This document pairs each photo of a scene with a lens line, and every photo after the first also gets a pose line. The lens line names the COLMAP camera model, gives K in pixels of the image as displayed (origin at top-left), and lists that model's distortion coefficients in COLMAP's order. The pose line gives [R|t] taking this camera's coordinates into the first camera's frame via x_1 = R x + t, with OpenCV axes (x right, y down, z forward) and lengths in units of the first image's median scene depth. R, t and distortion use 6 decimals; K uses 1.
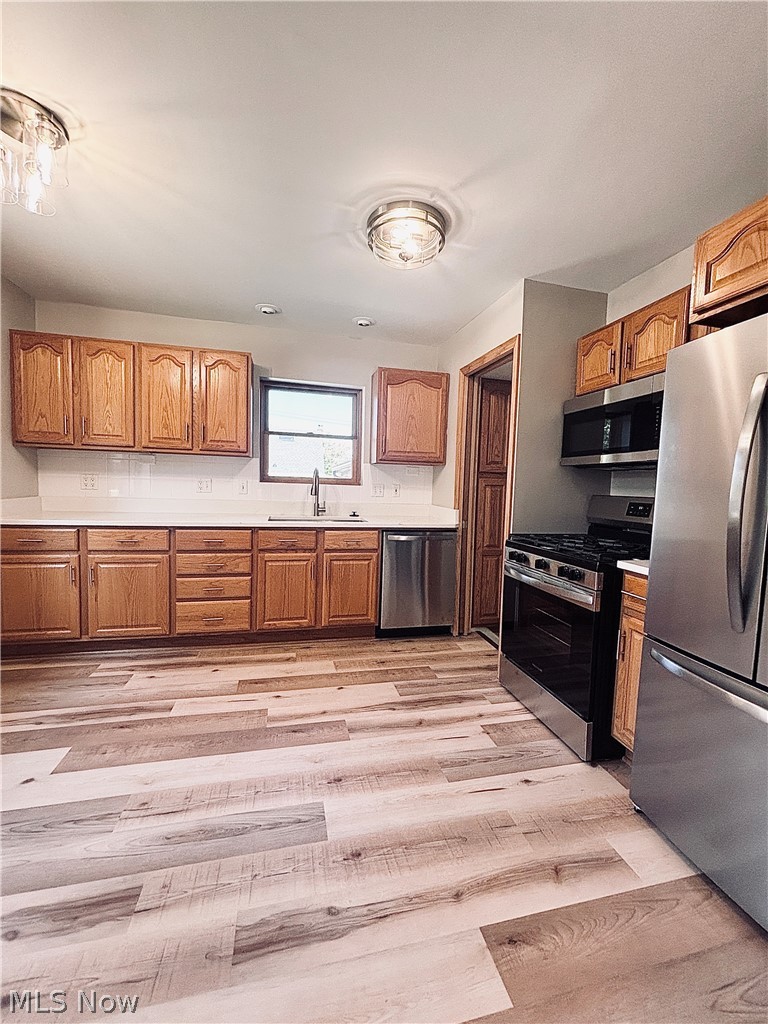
lens RADIAL K [[411.9, 0, 382.3], [0, 411.9, 513.5], [0, 0, 1]] dist [0.003303, 0.000275]
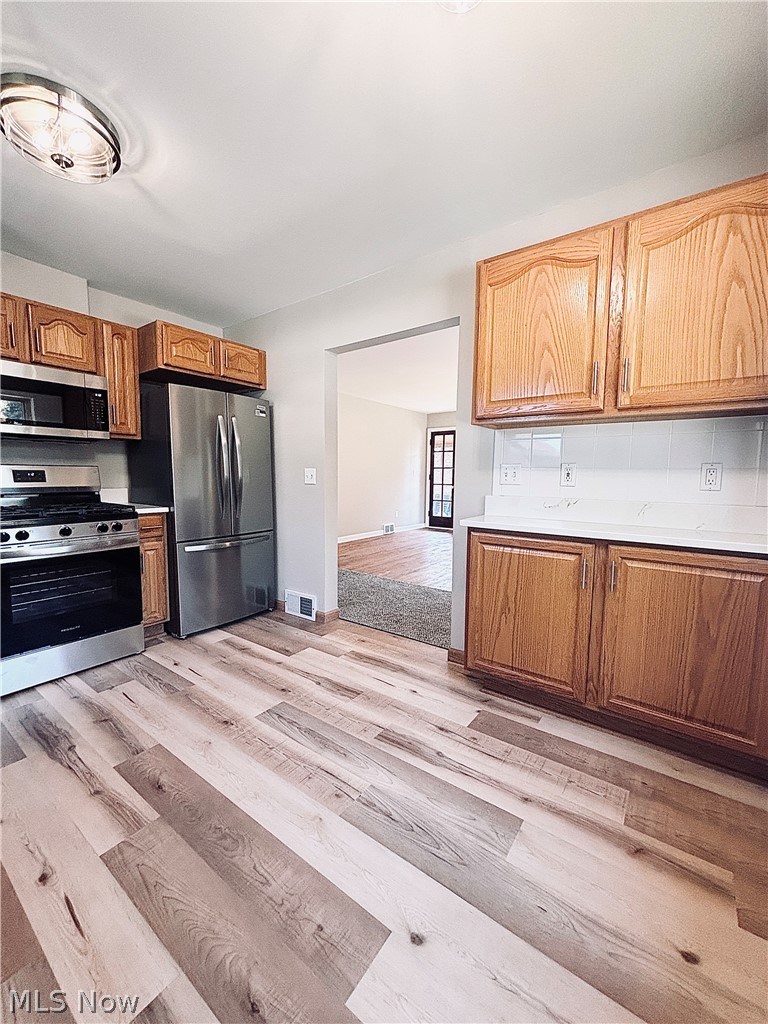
lens RADIAL K [[411.9, 0, 384.4], [0, 411.9, 514.6], [0, 0, 1]] dist [0.003303, 0.000275]
pose [[-0.646264, -0.109158, 0.755267, -1.393786], [0.017060, 0.987403, 0.157306, -0.107028], [-0.762923, 0.114546, -0.636260, 1.552565]]
